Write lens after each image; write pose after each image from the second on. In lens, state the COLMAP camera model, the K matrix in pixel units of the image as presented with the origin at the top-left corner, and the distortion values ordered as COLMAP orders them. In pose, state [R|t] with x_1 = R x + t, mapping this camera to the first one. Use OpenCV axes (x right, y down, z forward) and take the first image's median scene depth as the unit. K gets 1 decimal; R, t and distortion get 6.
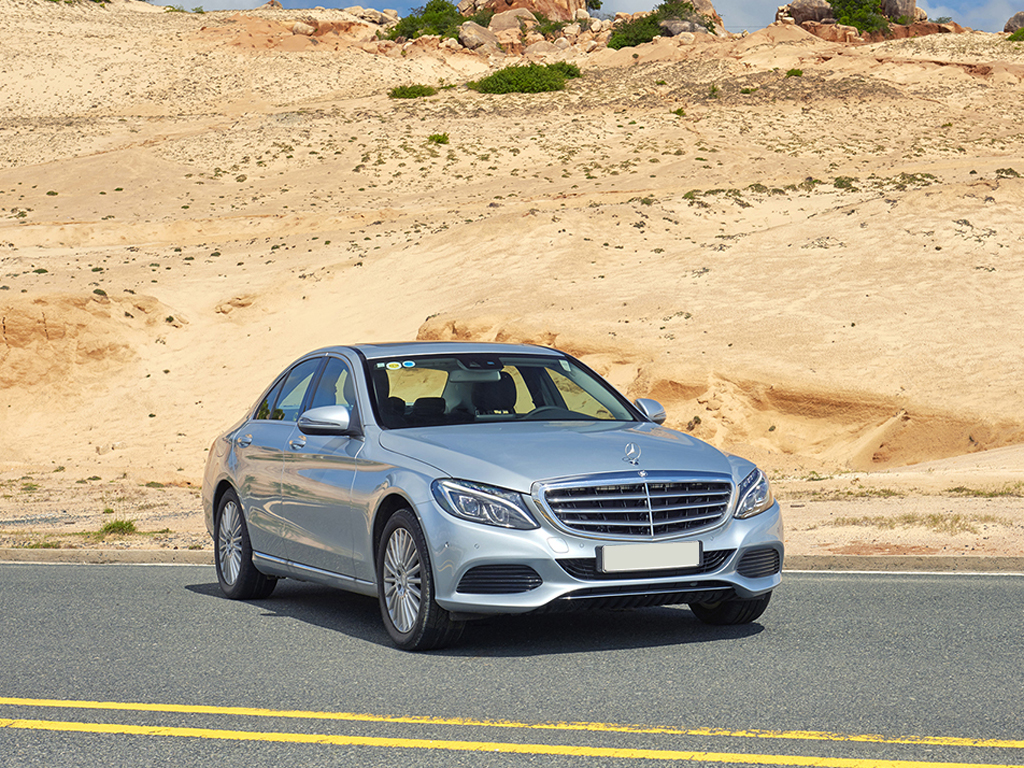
lens RADIAL K [[2321.7, 0, 511.3], [0, 2321.7, 385.0], [0, 0, 1]] dist [-0.045641, 0.000000]
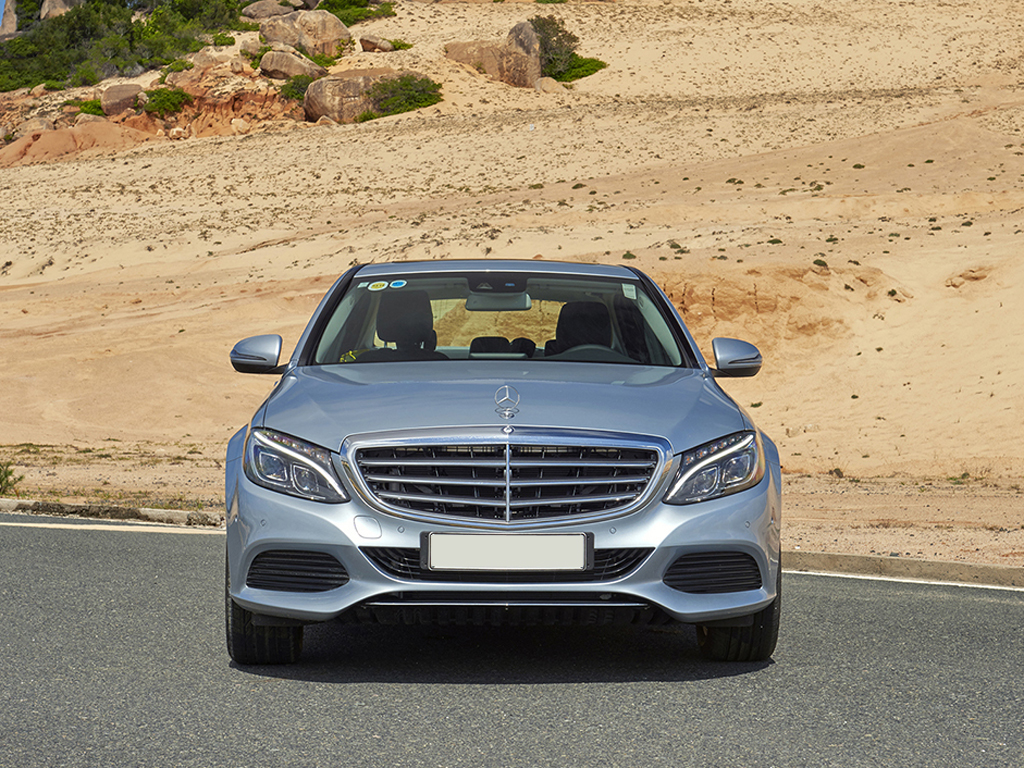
lens RADIAL K [[2321.7, 0, 513.6], [0, 2321.7, 382.4], [0, 0, 1]] dist [-0.045641, 0.000000]
pose [[0.907248, 0.024627, -0.419874, 0.102406], [-0.024883, 0.999679, 0.004869, 0.006175], [0.419859, 0.006030, 0.907569, 0.112897]]
